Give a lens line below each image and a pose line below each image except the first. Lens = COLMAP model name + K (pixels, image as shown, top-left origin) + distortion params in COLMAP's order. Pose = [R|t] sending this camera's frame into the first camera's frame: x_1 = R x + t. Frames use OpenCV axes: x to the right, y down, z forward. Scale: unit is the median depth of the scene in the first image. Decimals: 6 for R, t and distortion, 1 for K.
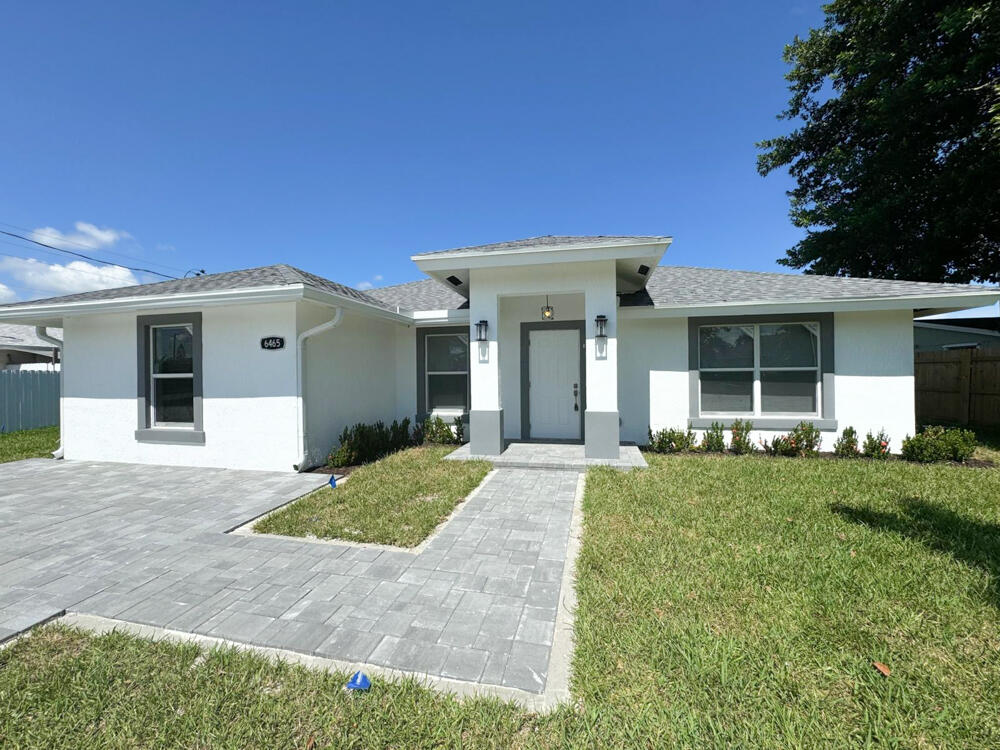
lens RADIAL K [[406.1, 0, 493.8], [0, 406.1, 373.1], [0, 0, 1]] dist [-0.019546, 0.004881]
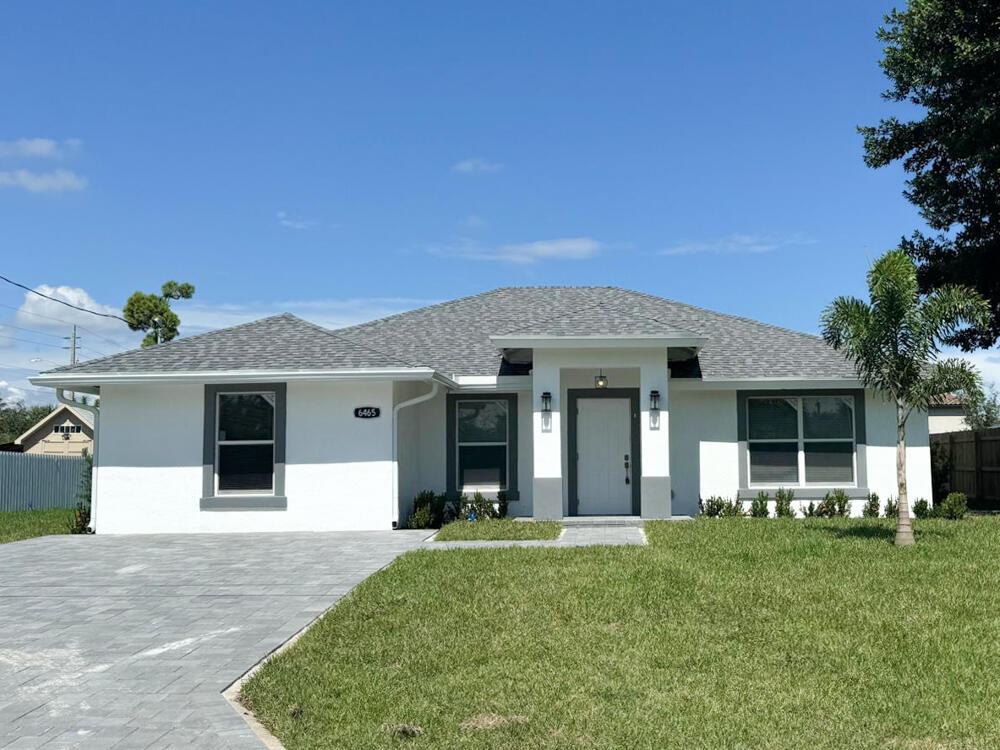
lens RADIAL K [[1189.9, 0, 536.4], [0, 1189.9, 373.6], [0, 0, 1]] dist [0.017791, 0.027525]
pose [[0.983202, 0.015949, 0.181822, -0.588297], [-0.001024, 0.996641, -0.081883, 0.072976], [-0.182517, 0.080321, 0.979916, -1.947162]]
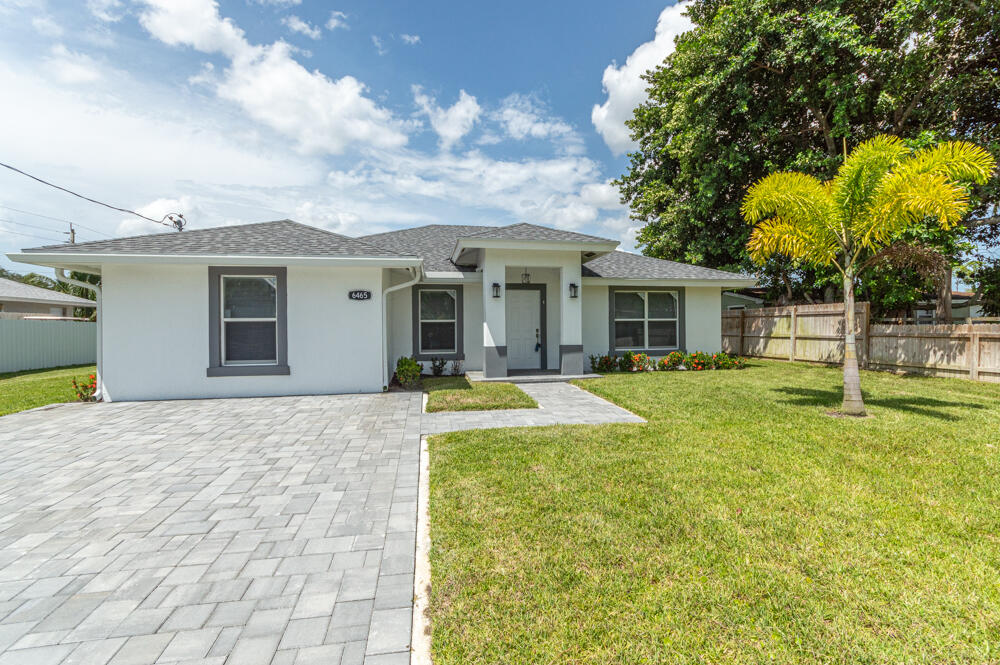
lens RADIAL K [[455.5, 0, 500.0], [0, 455.5, 332.5], [0, 0, 1]] dist [0.000454, 0.000152]
pose [[0.923441, -0.000977, 0.383740, -0.596293], [-0.003133, 0.999944, 0.010085, 0.026066], [-0.383729, -0.010515, 0.923386, -0.460642]]
